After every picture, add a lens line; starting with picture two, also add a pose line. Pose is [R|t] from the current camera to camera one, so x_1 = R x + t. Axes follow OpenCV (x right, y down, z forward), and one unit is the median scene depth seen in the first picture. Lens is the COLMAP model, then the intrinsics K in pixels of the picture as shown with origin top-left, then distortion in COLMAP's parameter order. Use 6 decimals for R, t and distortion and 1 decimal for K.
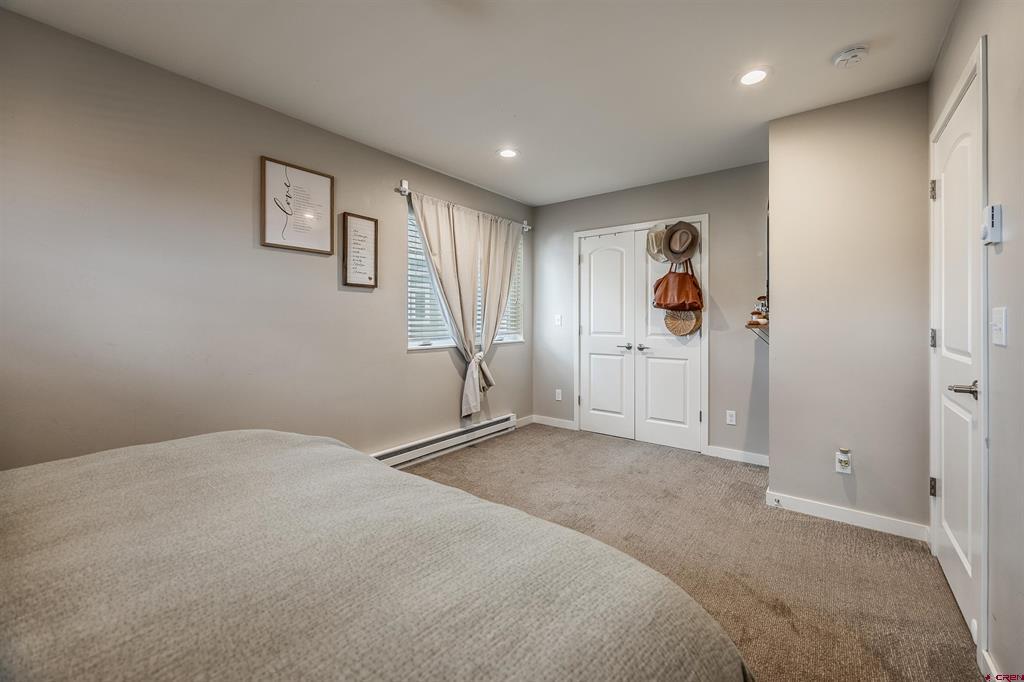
lens RADIAL K [[414.9, 0, 517.6], [0, 414.9, 319.8], [0, 0, 1]] dist [-0.008087, -0.000071]
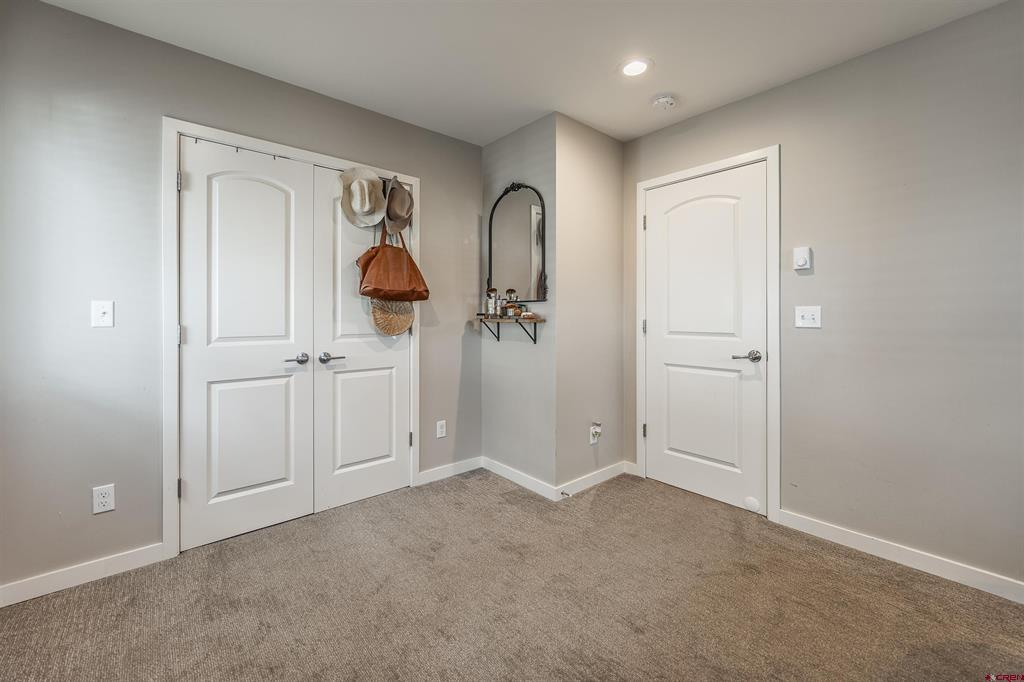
lens RADIAL K [[414.9, 0, 520.9], [0, 414.9, 315.2], [0, 0, 1]] dist [-0.008087, -0.000071]
pose [[0.183485, -0.001168, 0.983022, -0.269045], [-0.000635, 0.999999, 0.001307, 0.001872], [-0.983022, -0.000864, 0.183484, 0.639466]]
